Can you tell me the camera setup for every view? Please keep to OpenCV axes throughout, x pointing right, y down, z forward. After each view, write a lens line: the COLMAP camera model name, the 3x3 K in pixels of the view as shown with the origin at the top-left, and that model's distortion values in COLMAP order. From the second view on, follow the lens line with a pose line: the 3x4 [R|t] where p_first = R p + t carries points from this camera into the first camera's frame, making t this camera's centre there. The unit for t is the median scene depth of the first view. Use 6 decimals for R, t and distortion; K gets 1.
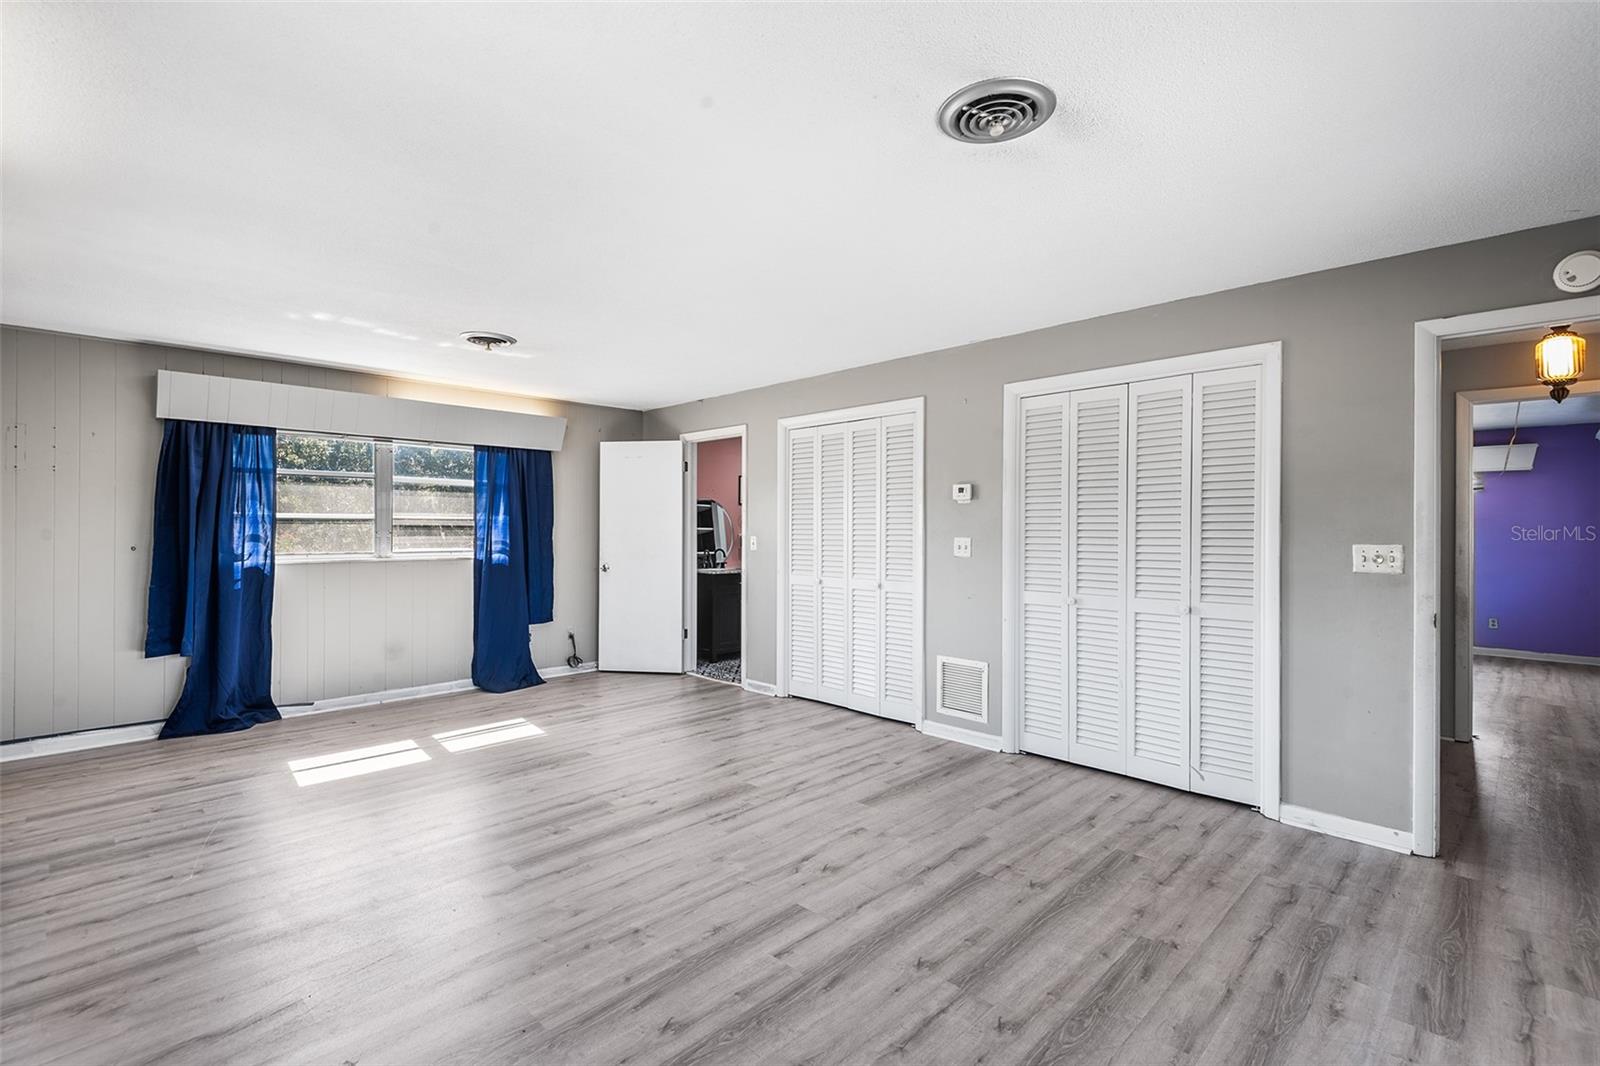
lens RADIAL K [[732.2, 0, 802.7], [0, 732.2, 525.8], [0, 0, 1]] dist [0.030059, -0.015527]
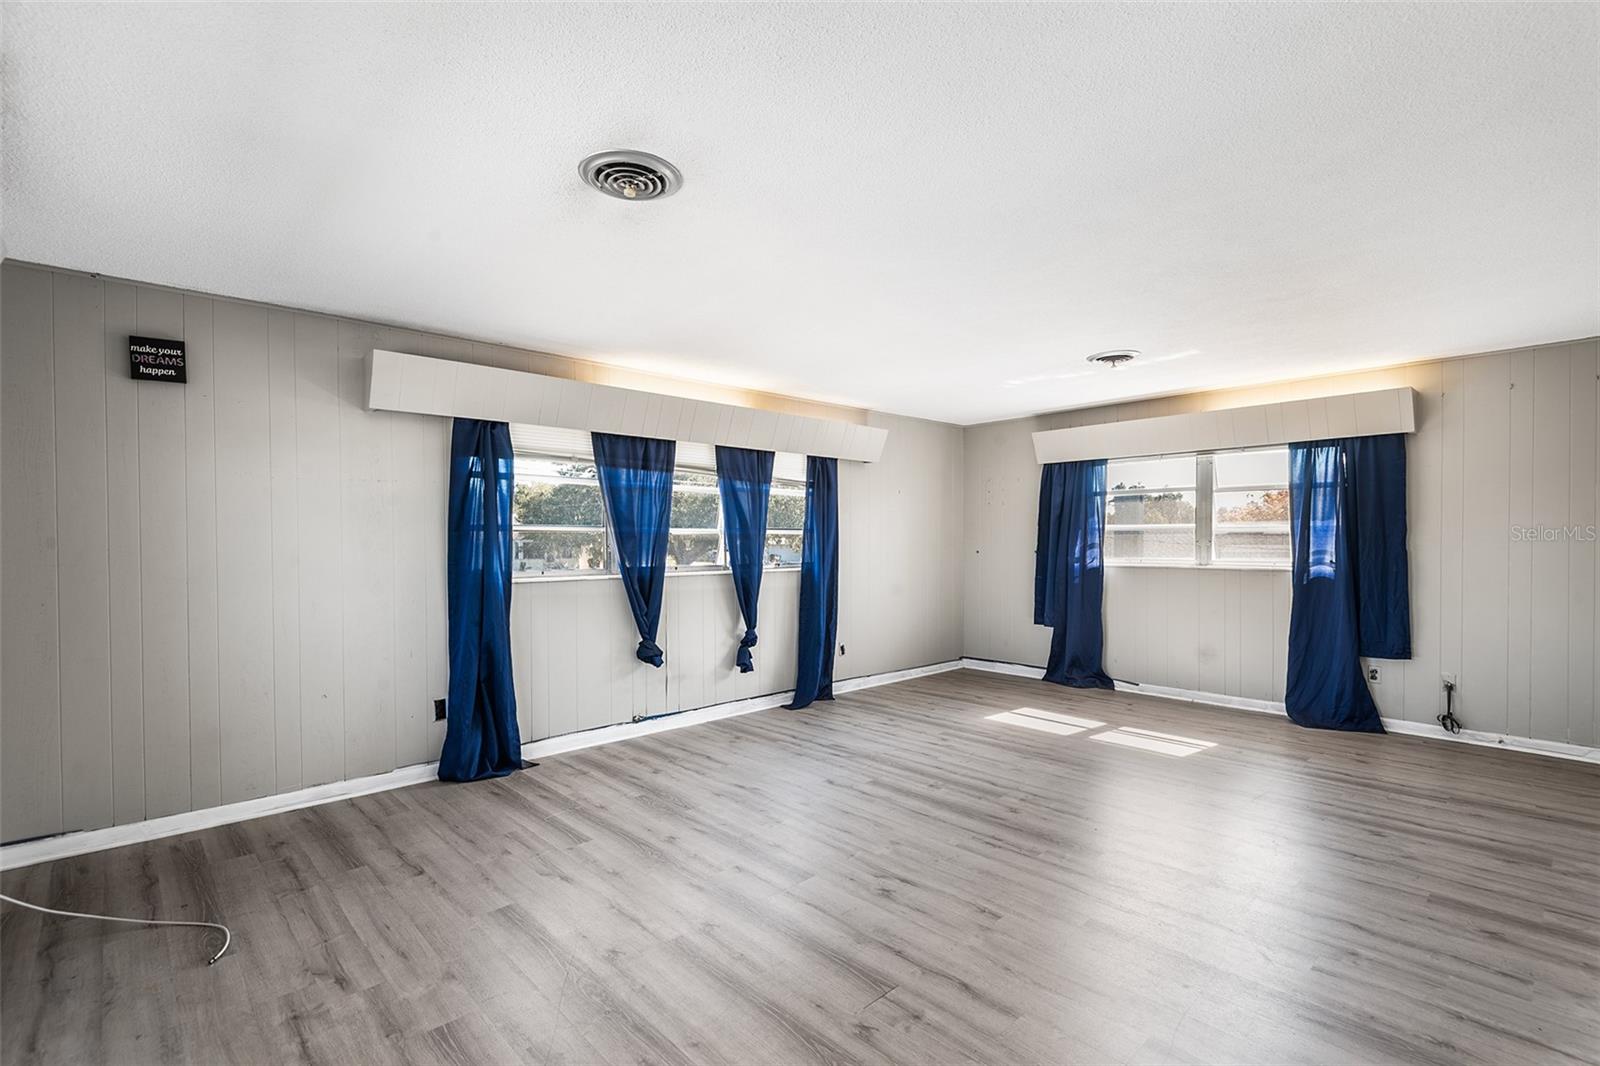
lens RADIAL K [[732.2, 0, 801.9], [0, 732.2, 544.5], [0, 0, 1]] dist [0.030059, -0.015527]
pose [[-0.040875, 0.006710, -0.999142, 0.609425], [0.008313, 0.999945, 0.006375, 0.003062], [0.999130, -0.008046, -0.040928, 0.570329]]
